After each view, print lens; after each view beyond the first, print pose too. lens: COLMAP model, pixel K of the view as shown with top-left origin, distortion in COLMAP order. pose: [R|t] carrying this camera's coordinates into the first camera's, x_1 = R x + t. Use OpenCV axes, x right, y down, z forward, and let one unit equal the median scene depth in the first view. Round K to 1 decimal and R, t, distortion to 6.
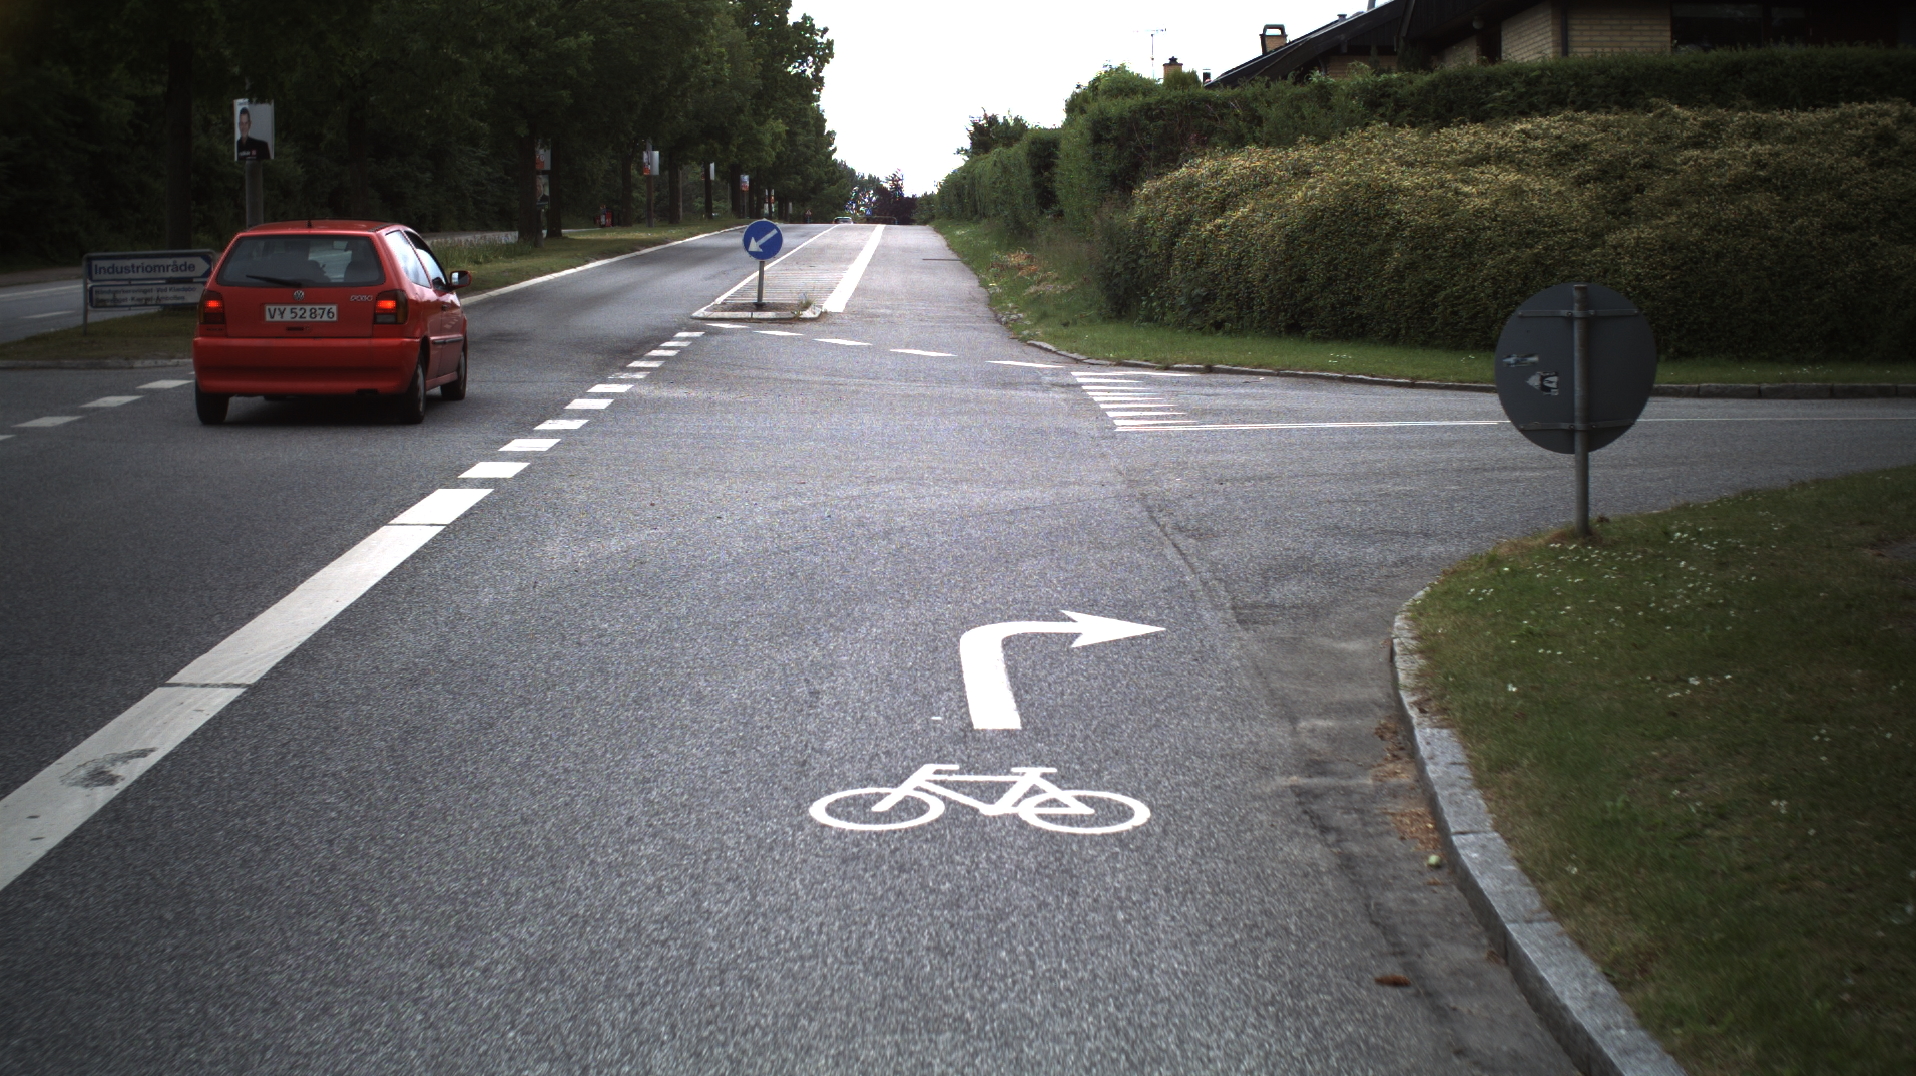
lens RADIAL K [[3504.8, 0, 958.0], [0, 3504.8, 538.0], [0, 0, 1]] dist [-0.280557, 0.298218]
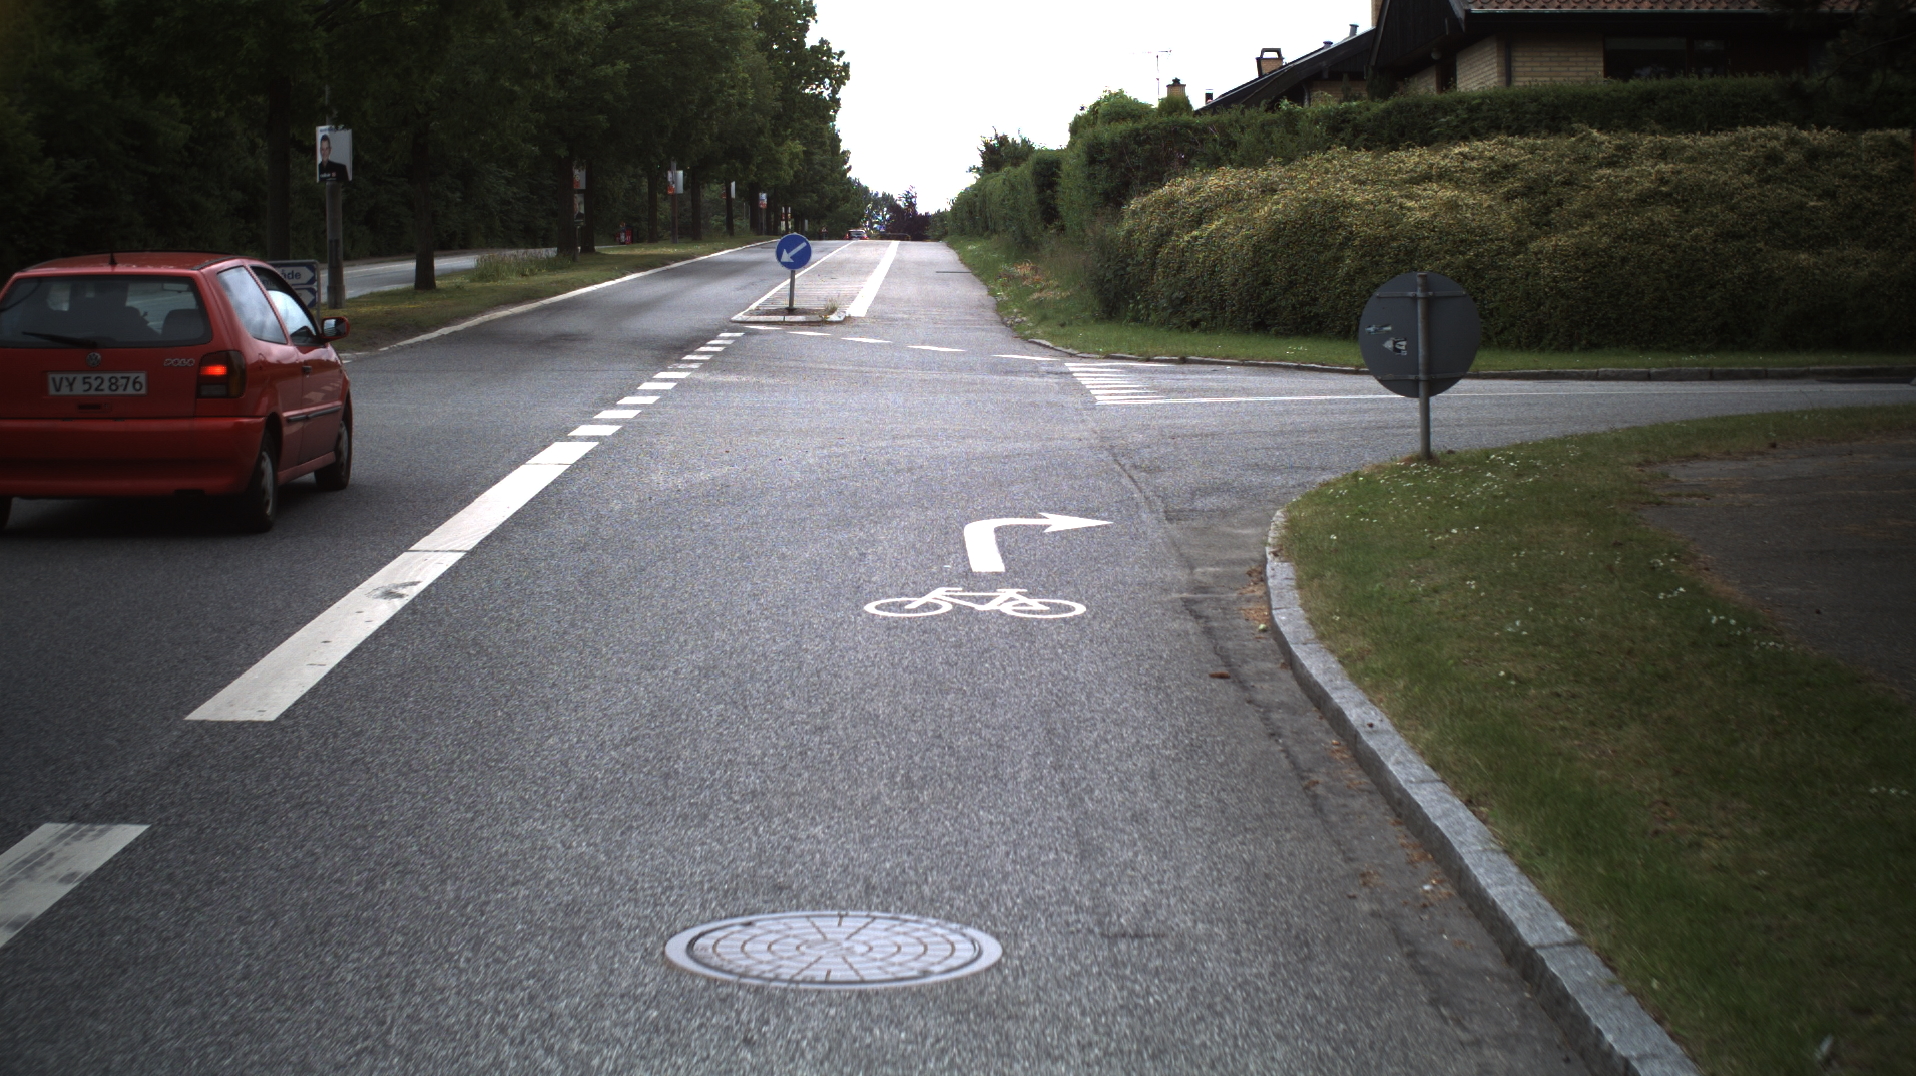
lens RADIAL K [[3504.8, 0, 958.0], [0, 3504.8, 538.0], [0, 0, 1]] dist [-0.280557, 0.298218]
pose [[0.999987, -0.003000, -0.004038, 0.001165], [0.002980, 0.999983, -0.004944, 0.012709], [0.004053, 0.004931, 0.999980, -0.125133]]
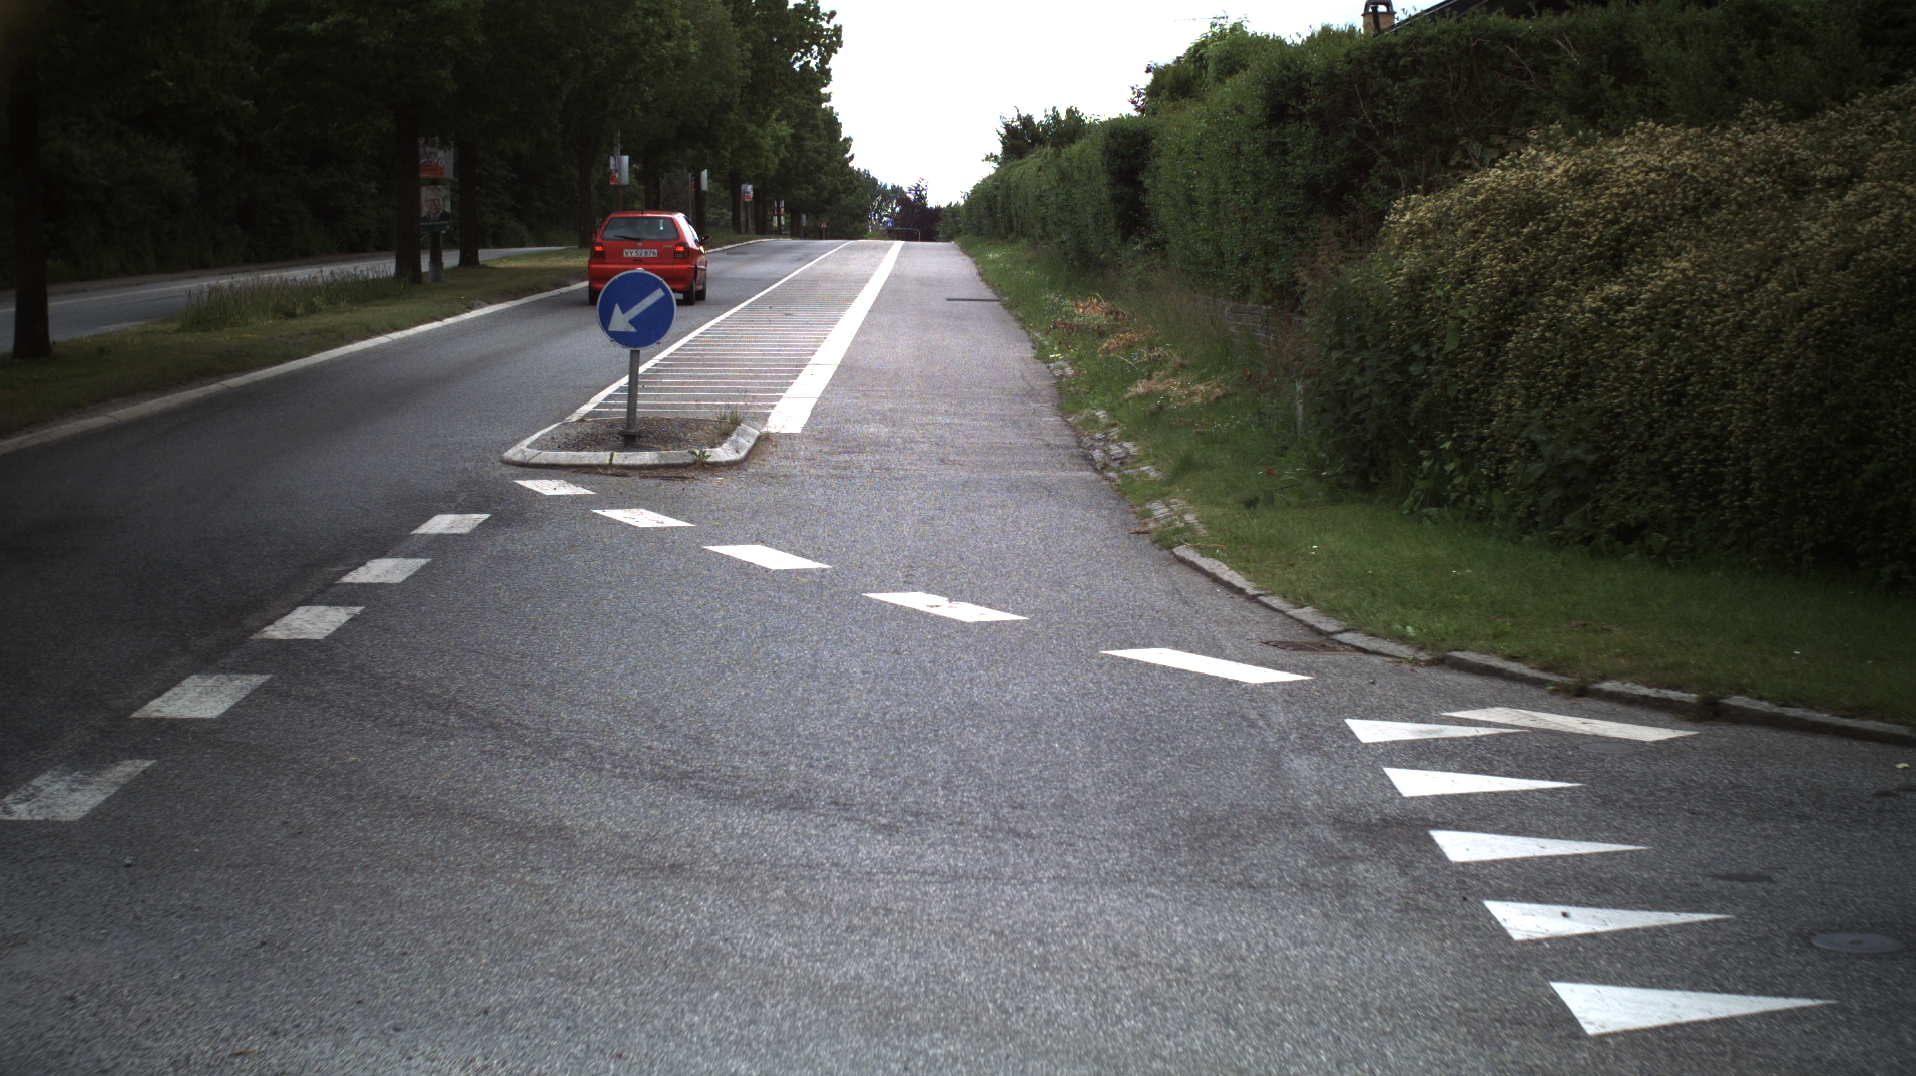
lens RADIAL K [[3504.8, 0, 958.0], [0, 3504.8, 538.0], [0, 0, 1]] dist [-0.280557, 0.298218]
pose [[0.999974, -0.000300, -0.007154, -0.004677], [0.000280, 0.999996, -0.002726, -0.051855], [0.007155, 0.002724, 0.999971, 0.500451]]
